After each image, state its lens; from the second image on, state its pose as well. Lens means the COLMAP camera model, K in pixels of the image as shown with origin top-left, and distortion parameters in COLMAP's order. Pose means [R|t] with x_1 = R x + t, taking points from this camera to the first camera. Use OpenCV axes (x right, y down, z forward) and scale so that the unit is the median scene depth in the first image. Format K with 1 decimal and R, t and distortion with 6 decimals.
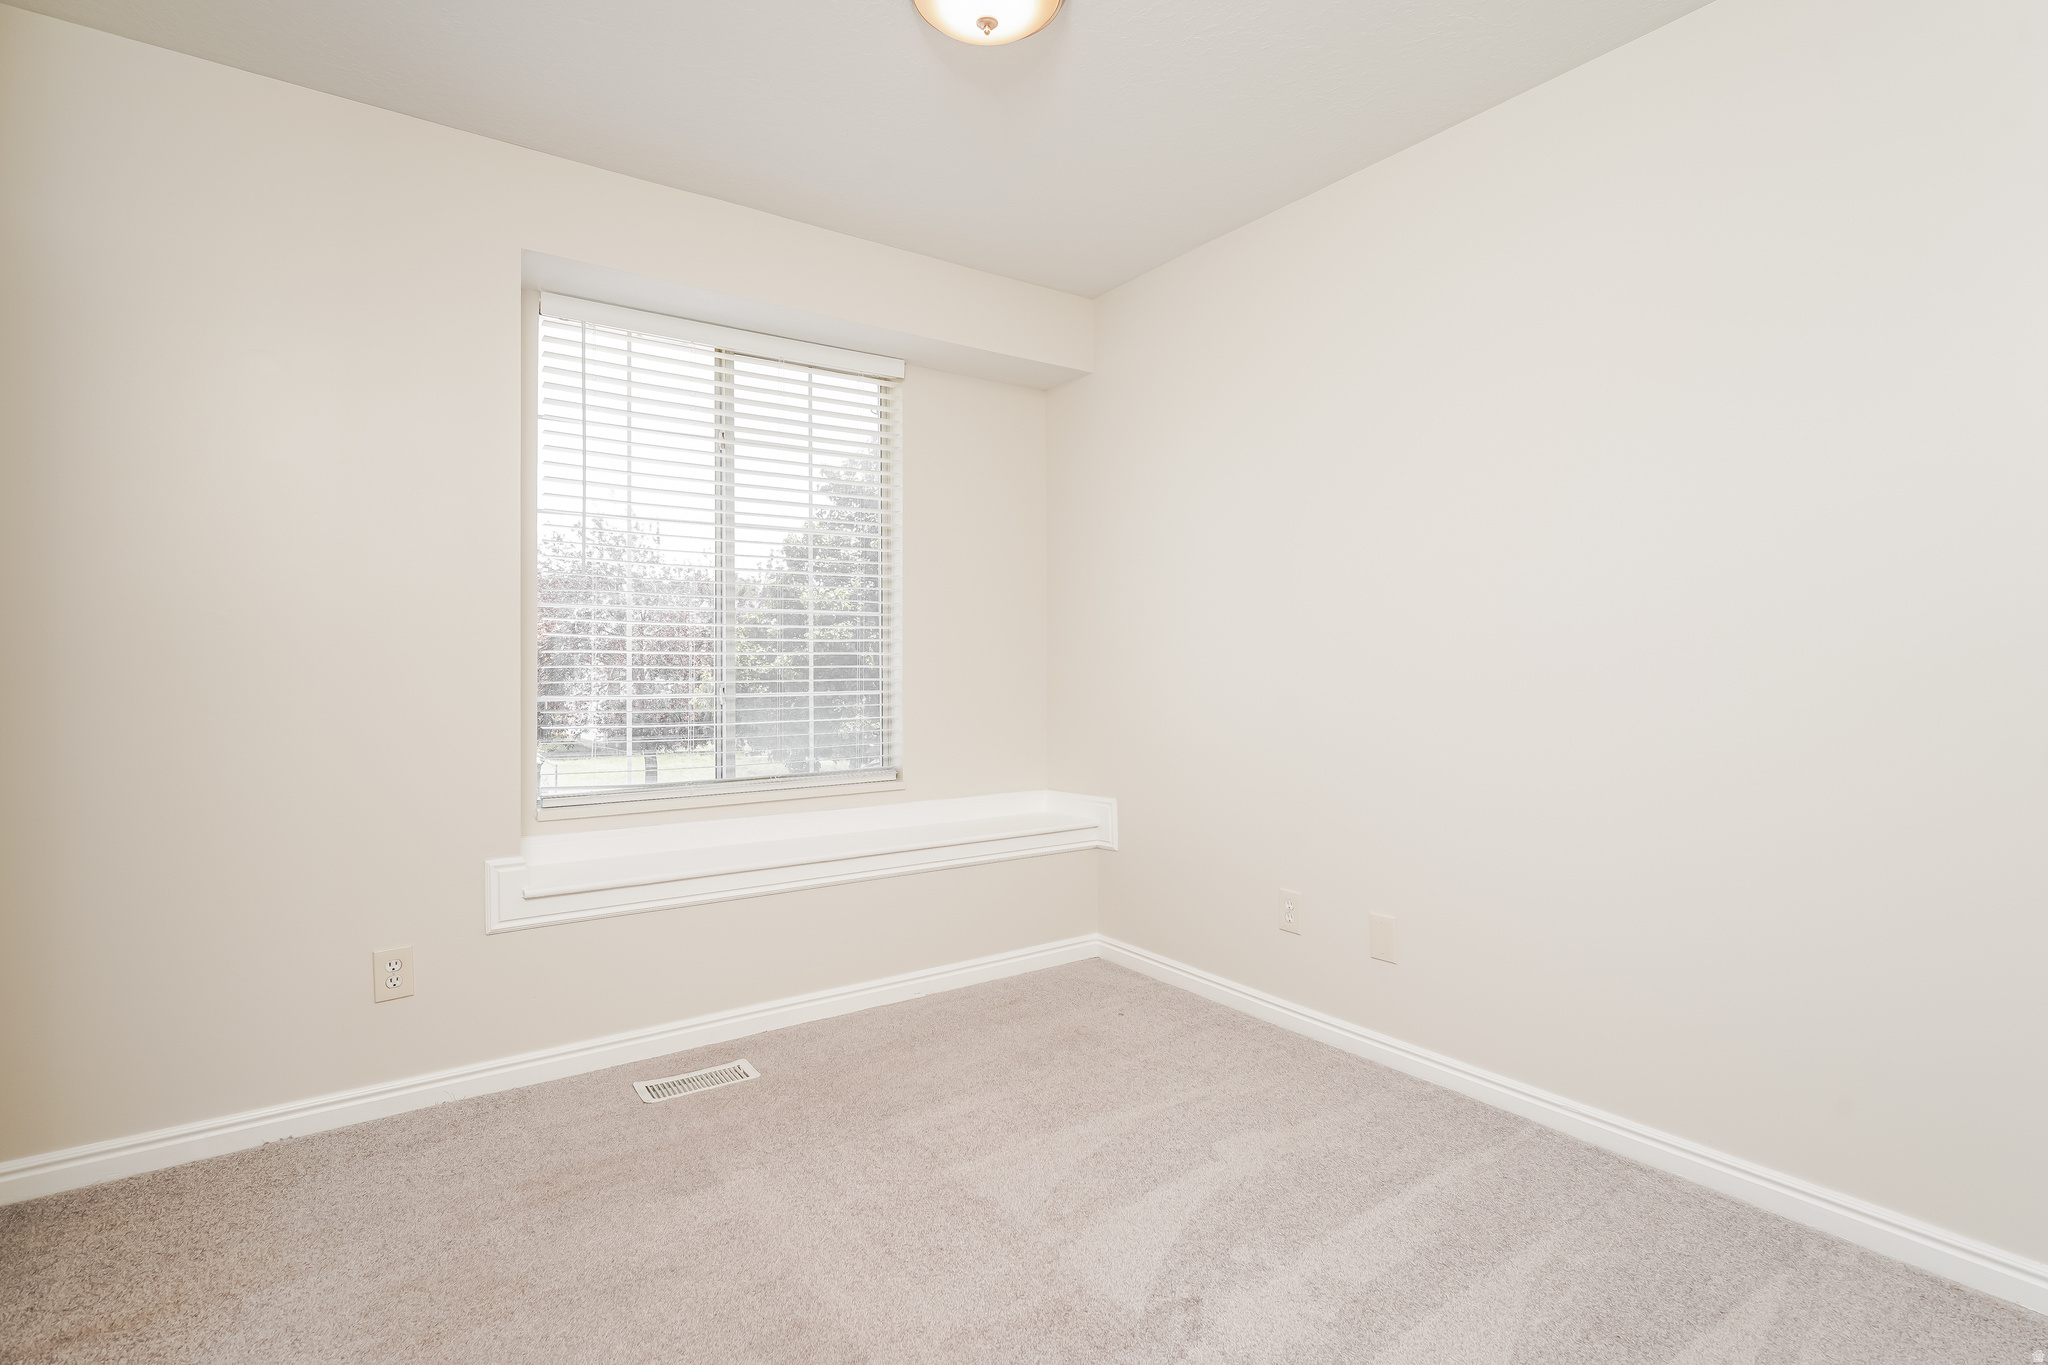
lens RADIAL K [[996.7, 0, 1008.8], [0, 996.7, 661.2], [0, 0, 1]] dist [0.004409, 0.000326]
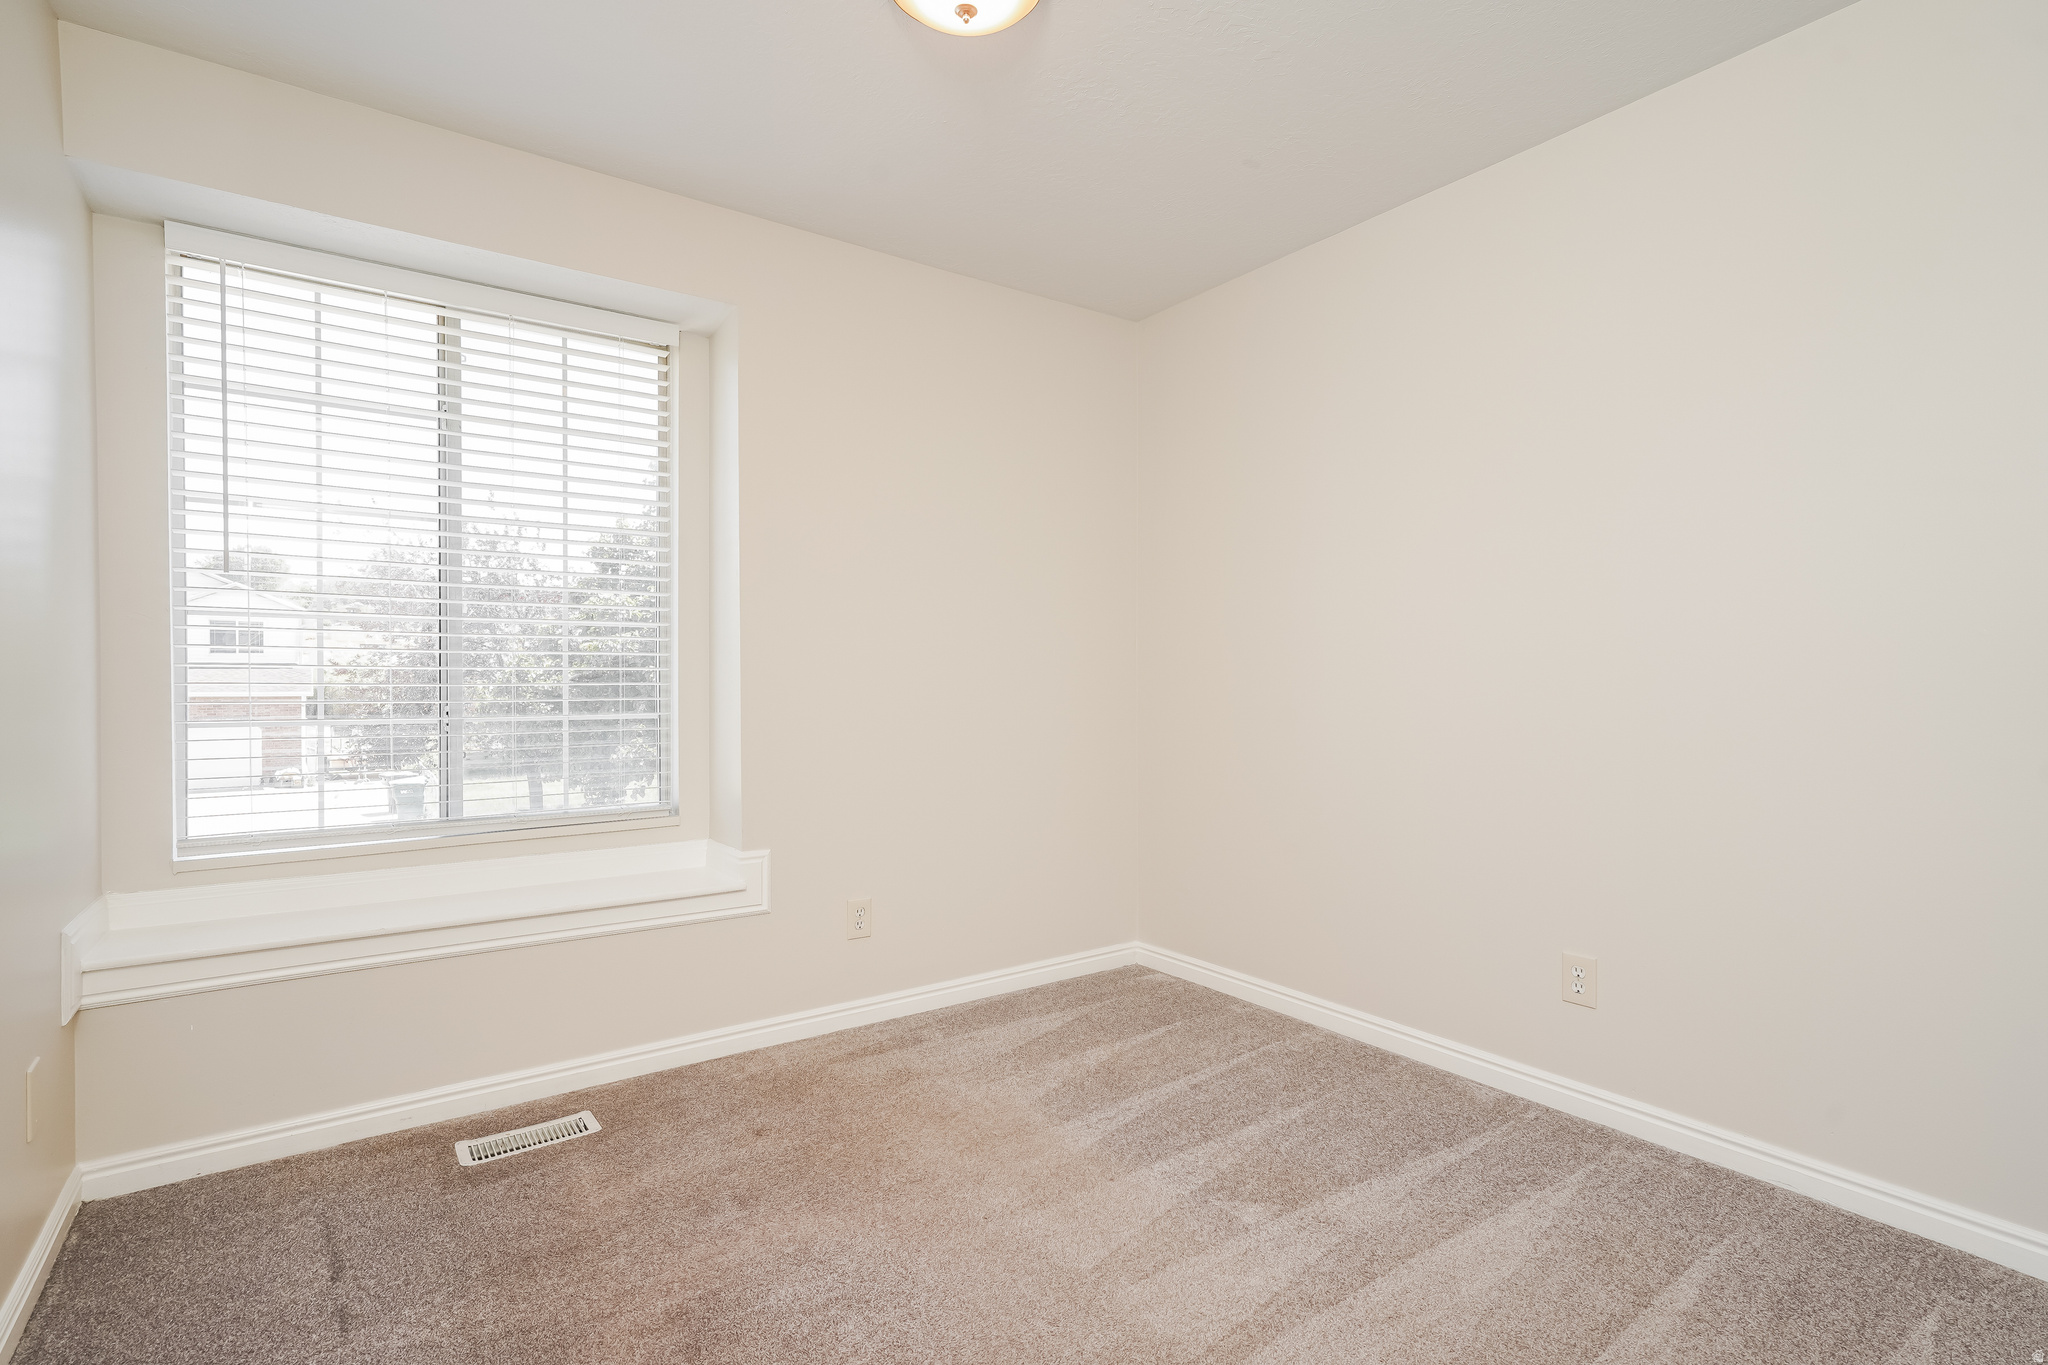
lens RADIAL K [[996.7, 0, 1039.3], [0, 996.7, 700.3], [0, 0, 1]] dist [0.004409, 0.000326]
pose [[0.999924, 0.006543, 0.010471, 0.189060], [-0.006757, 0.999768, 0.020464, -0.000764], [-0.010334, -0.020534, 0.999736, 0.135057]]
